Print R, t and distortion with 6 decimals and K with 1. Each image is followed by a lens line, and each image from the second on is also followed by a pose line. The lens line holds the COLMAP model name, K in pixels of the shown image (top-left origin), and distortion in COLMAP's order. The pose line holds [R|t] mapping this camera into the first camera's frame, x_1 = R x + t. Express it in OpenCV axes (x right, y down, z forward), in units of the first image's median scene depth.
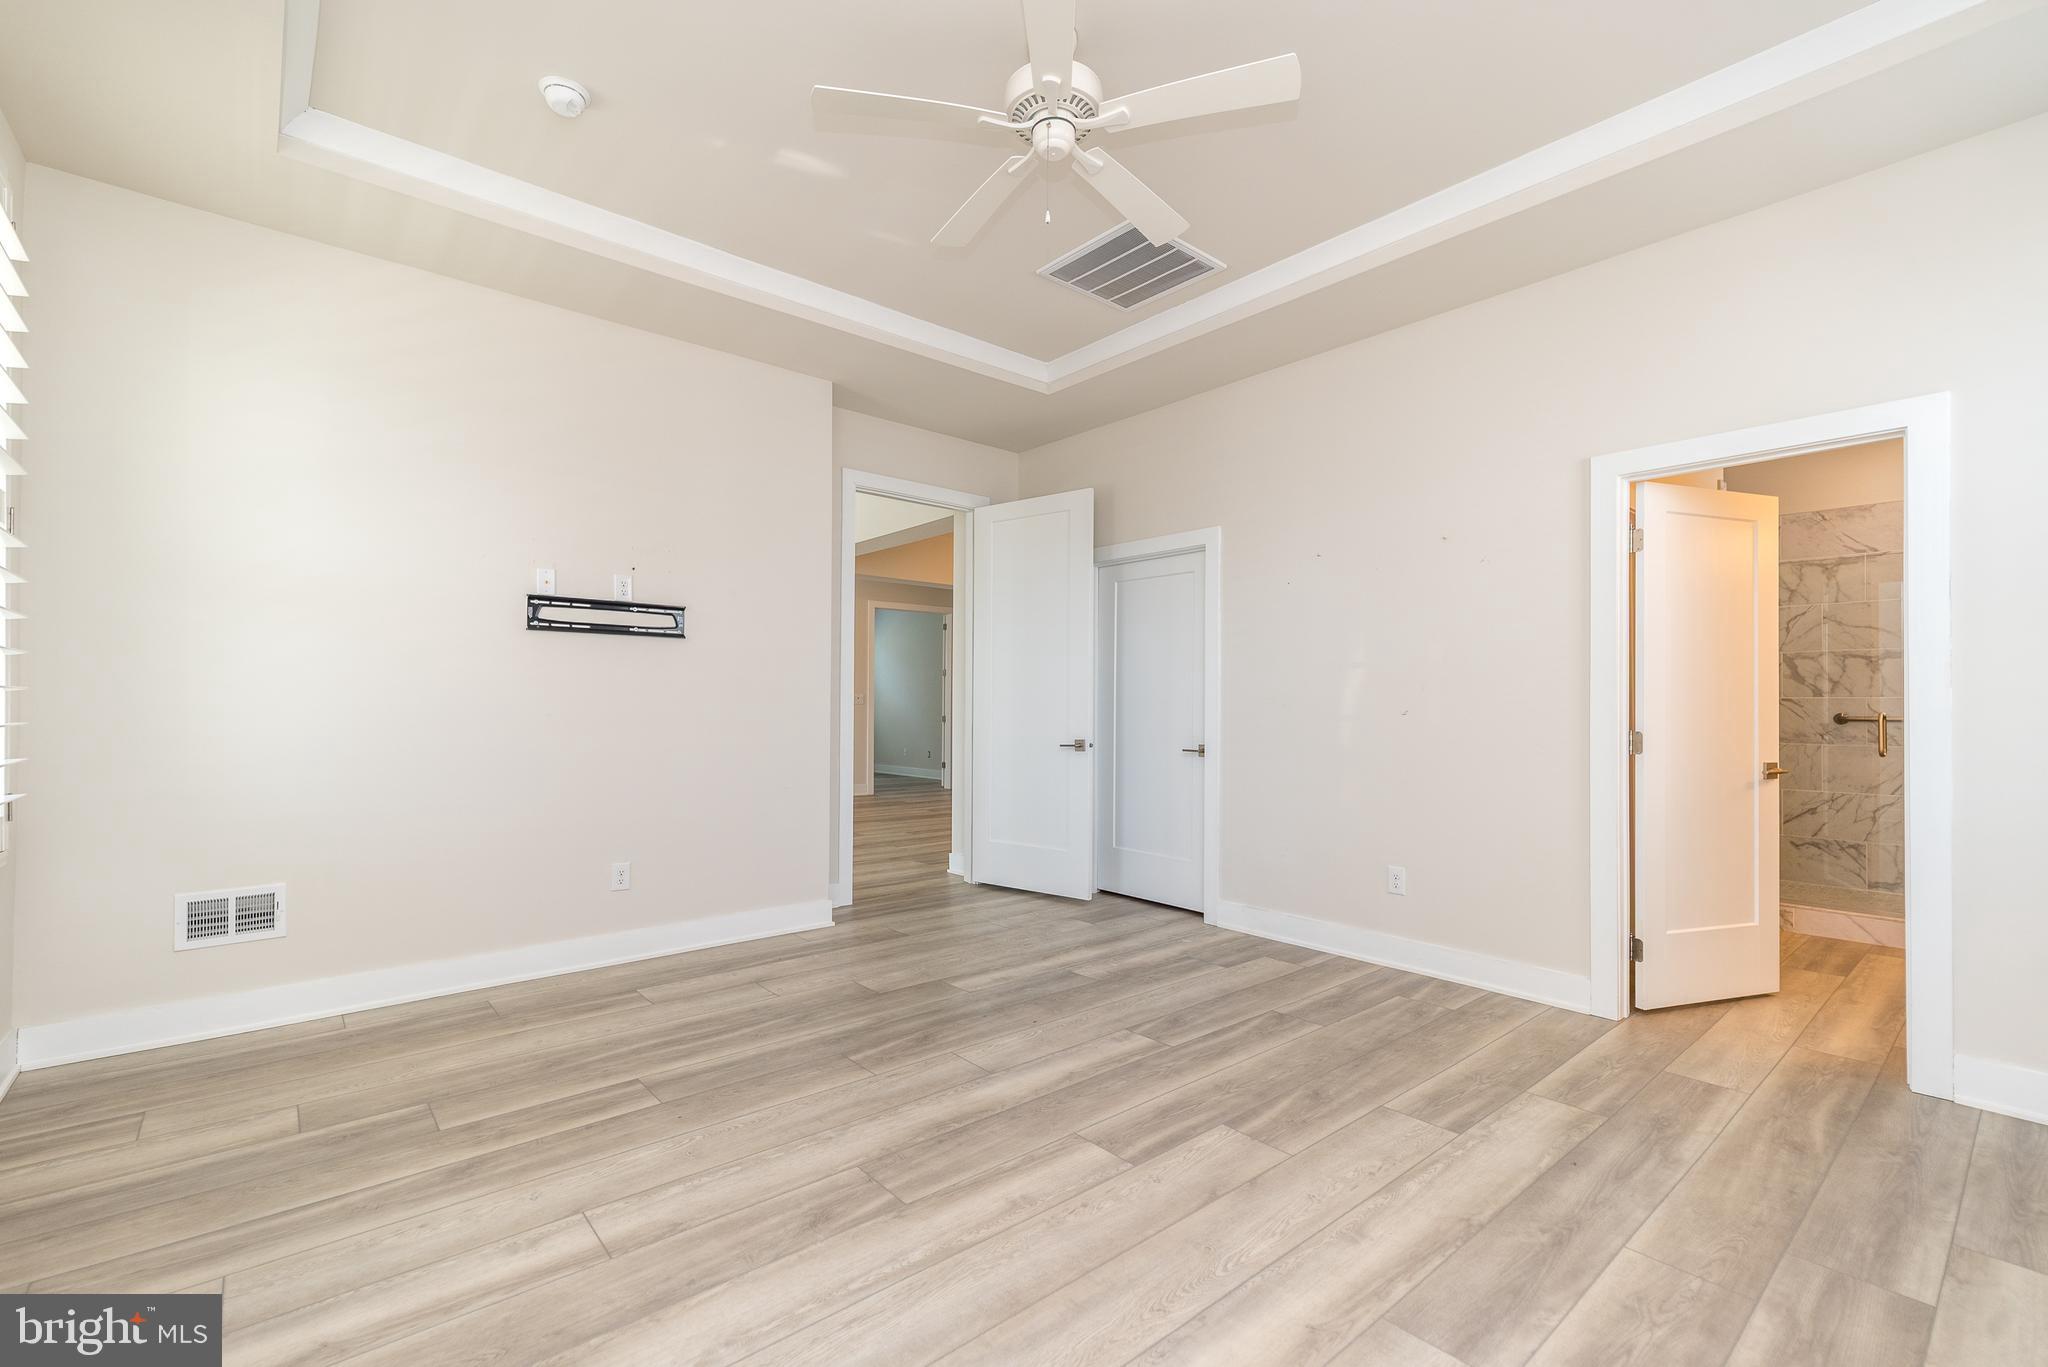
lens RADIAL K [[893.5, 0, 1026.1], [0, 893.5, 686.2], [0, 0, 1]] dist [0.006517, 0.000082]
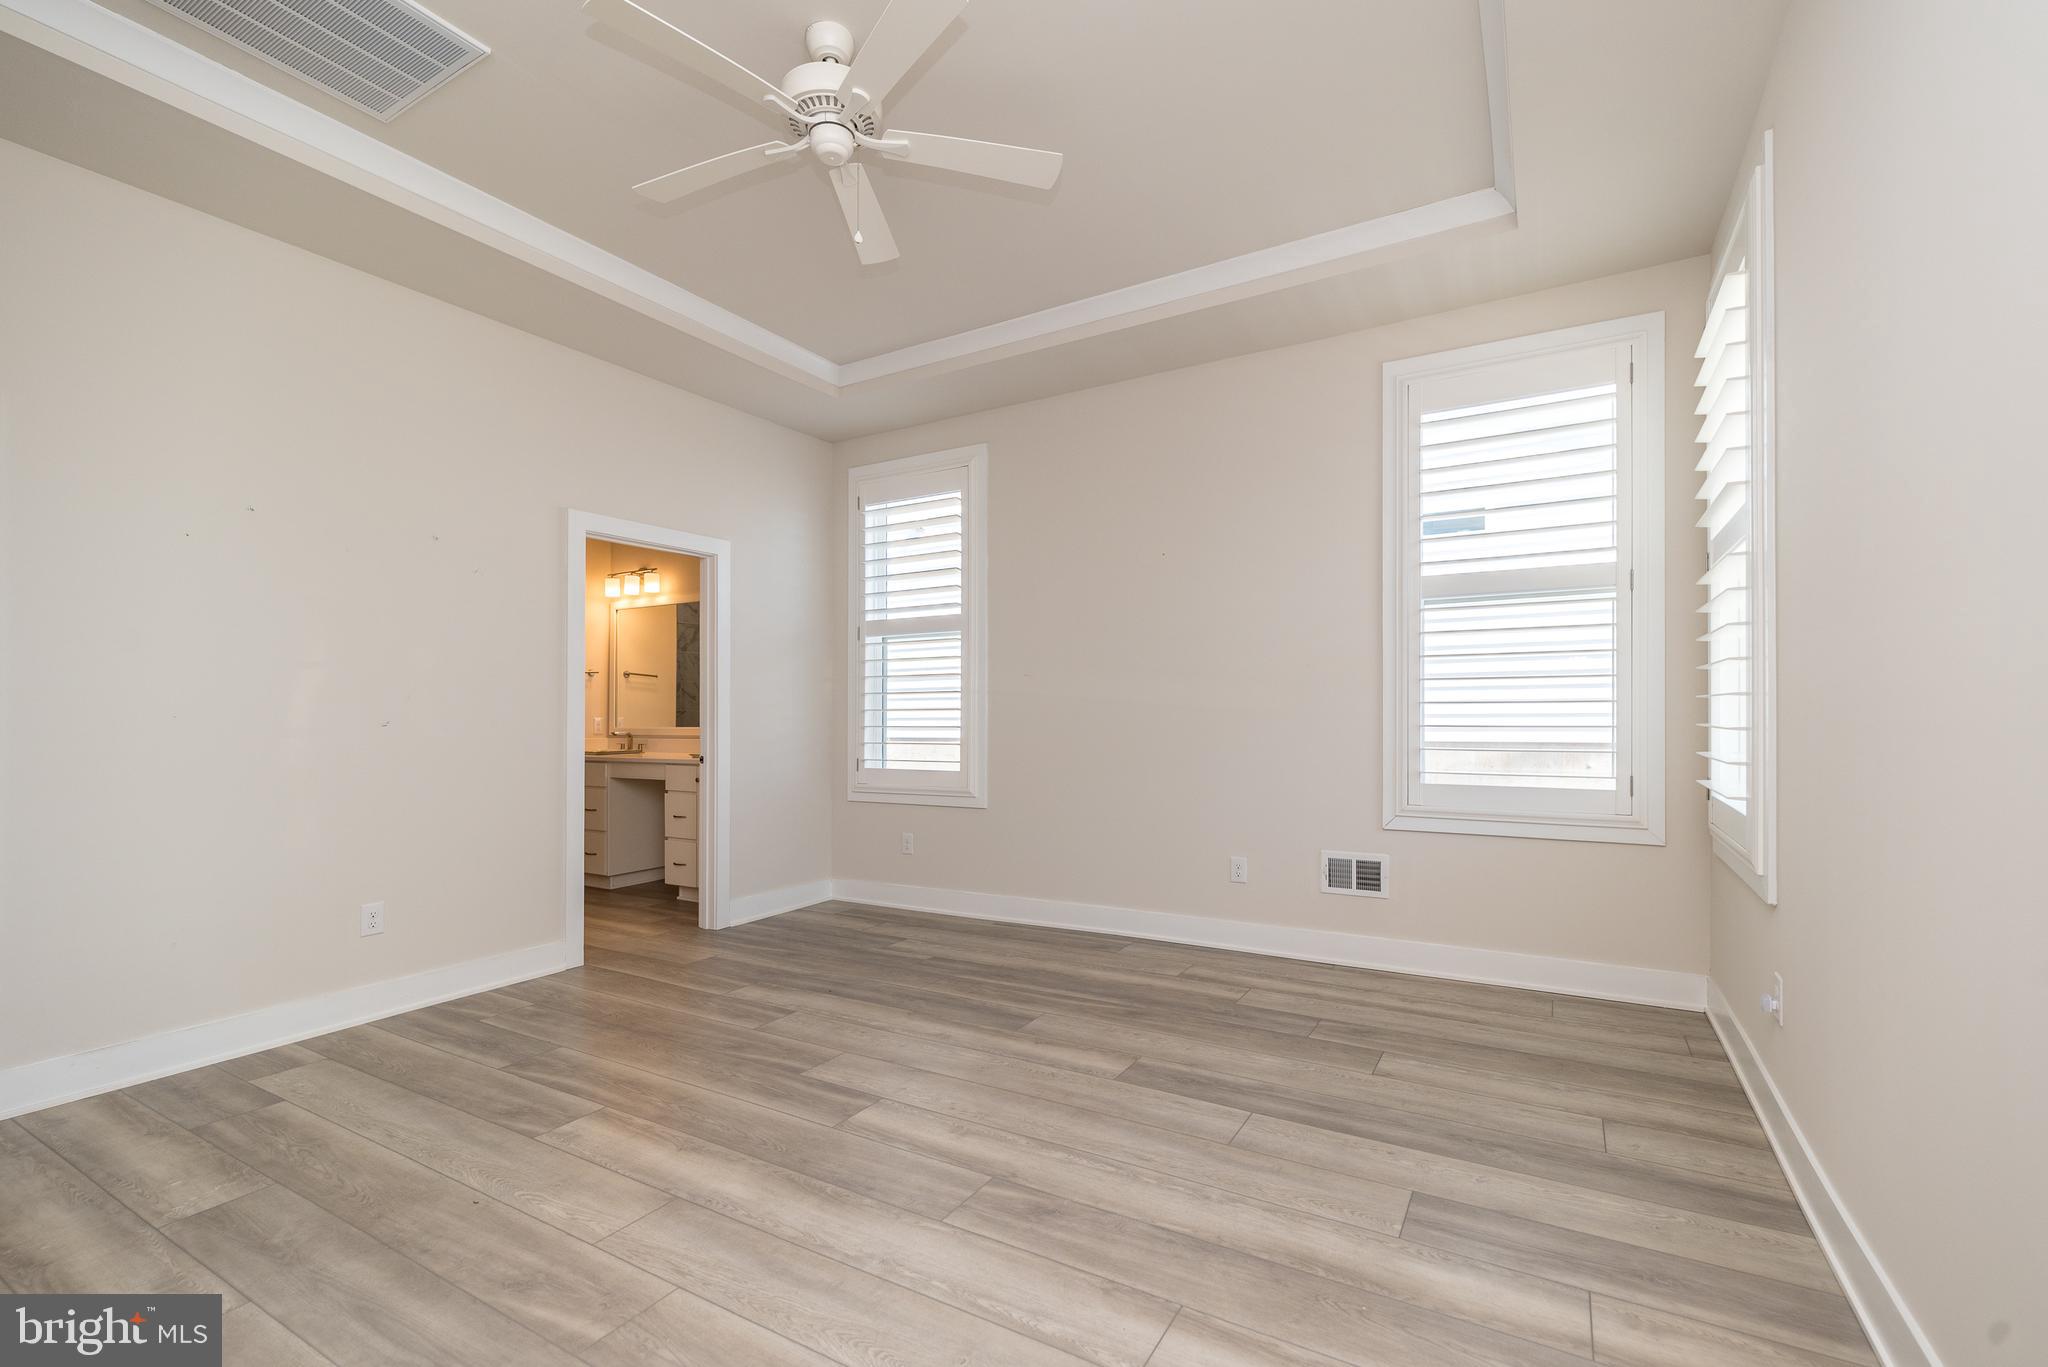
lens RADIAL K [[893.5, 0, 1026.1], [0, 893.5, 686.2], [0, 0, 1]] dist [0.006517, 0.000082]
pose [[-0.325841, 0.026688, 0.945048, -0.819642], [-0.014517, 0.999342, -0.033226, 0.016908], [-0.945313, -0.024546, -0.325239, 0.922563]]
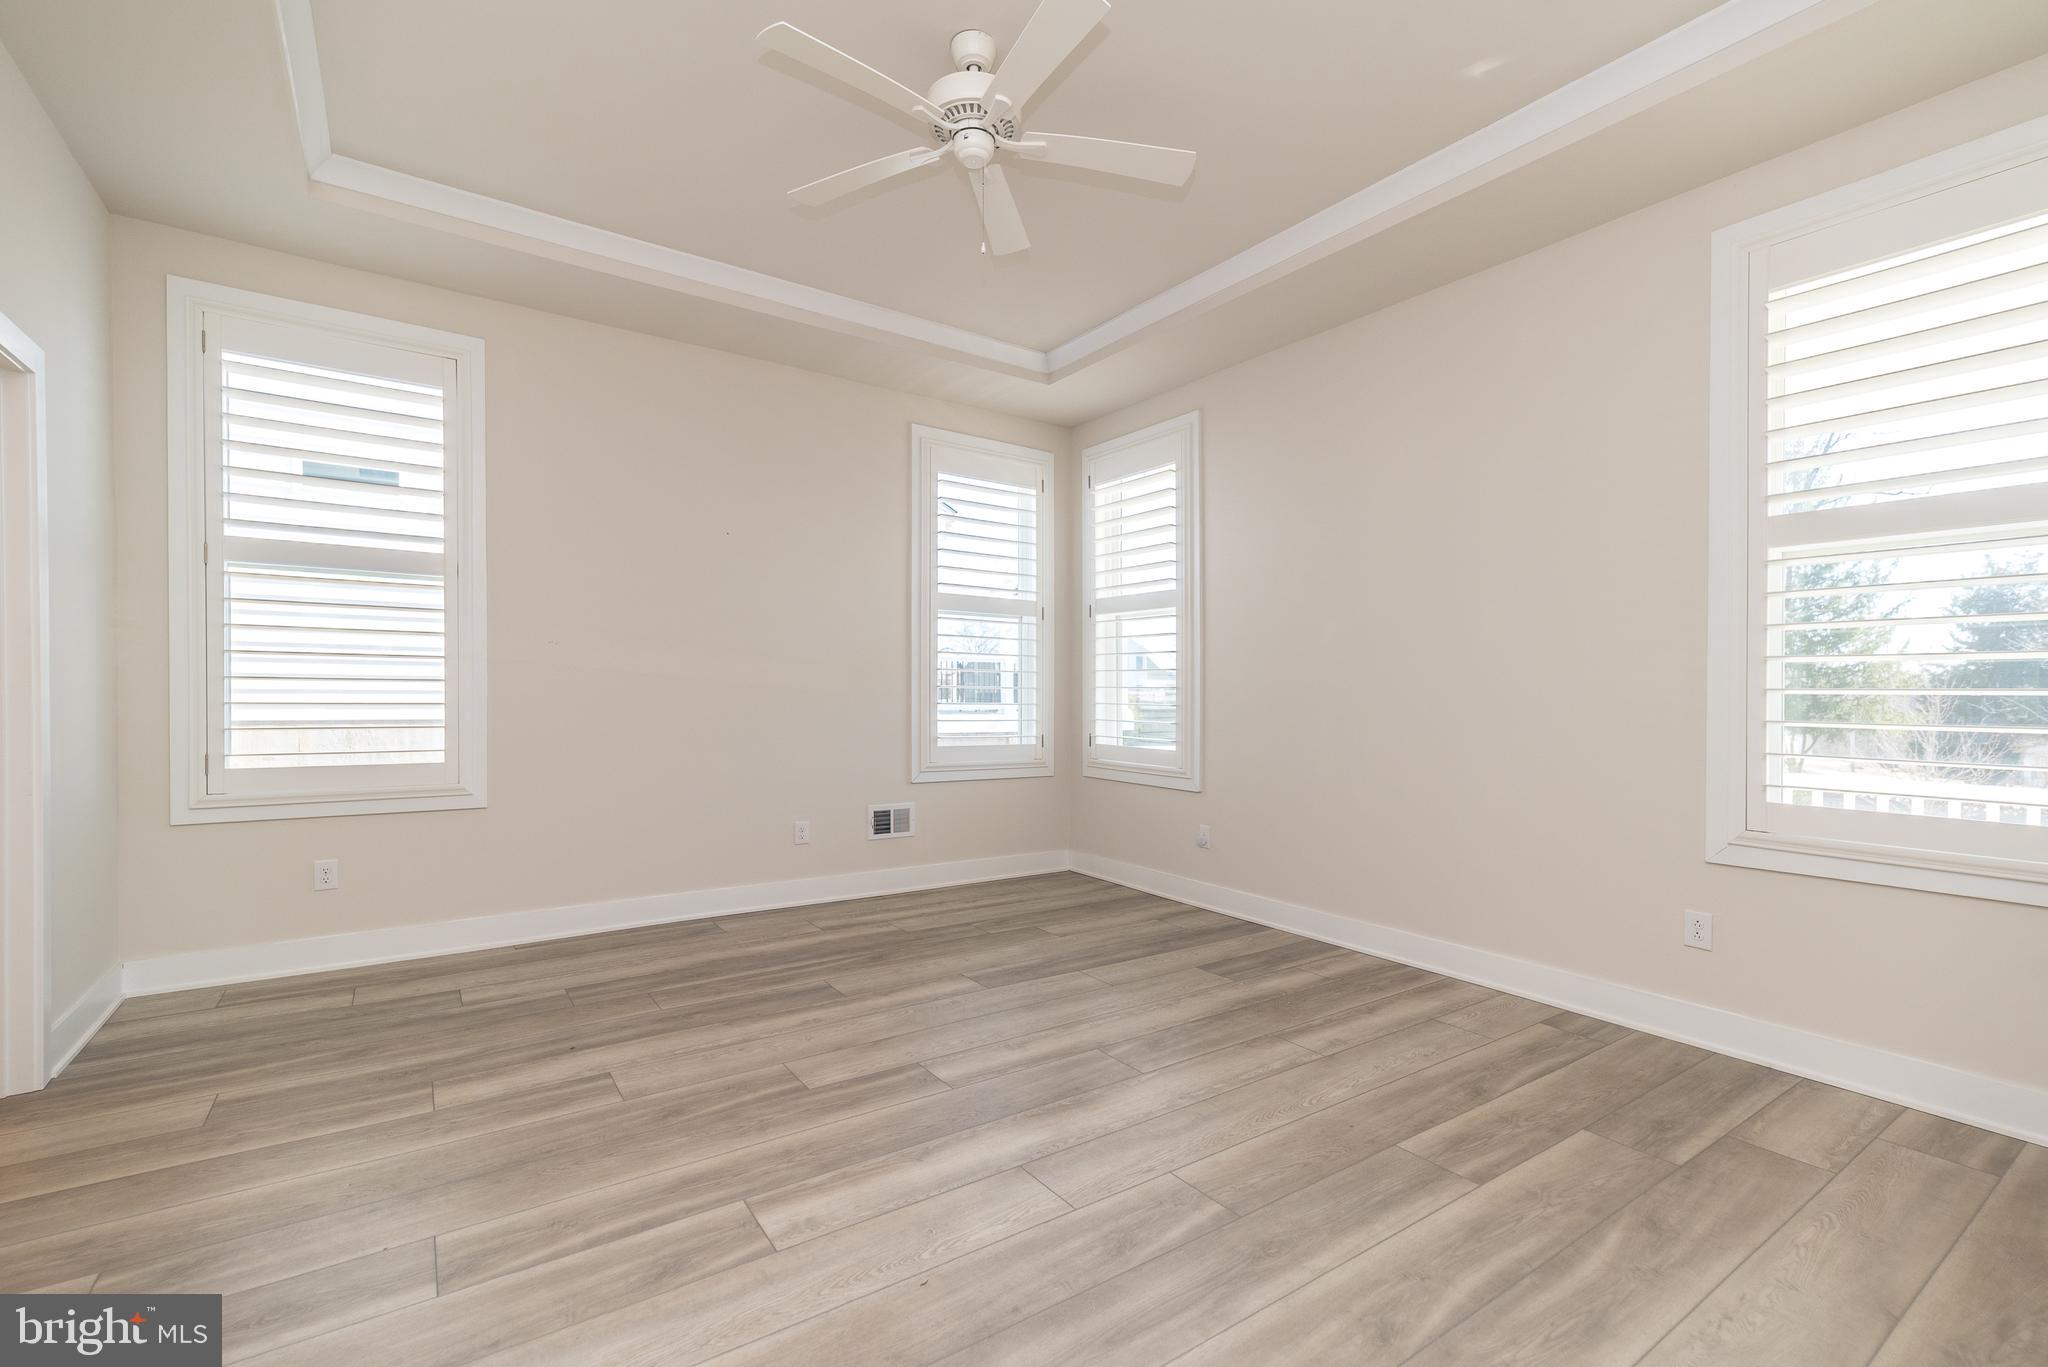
lens RADIAL K [[887.8, 0, 1026.3], [0, 887.8, 669.8], [0, 0, 1]] dist [0.006035, -0.000294]
pose [[-0.994679, -0.012868, 0.102214, -0.110174], [-0.017729, 0.998747, -0.046791, 0.036421], [-0.101484, -0.048354, -0.993661, 1.685152]]
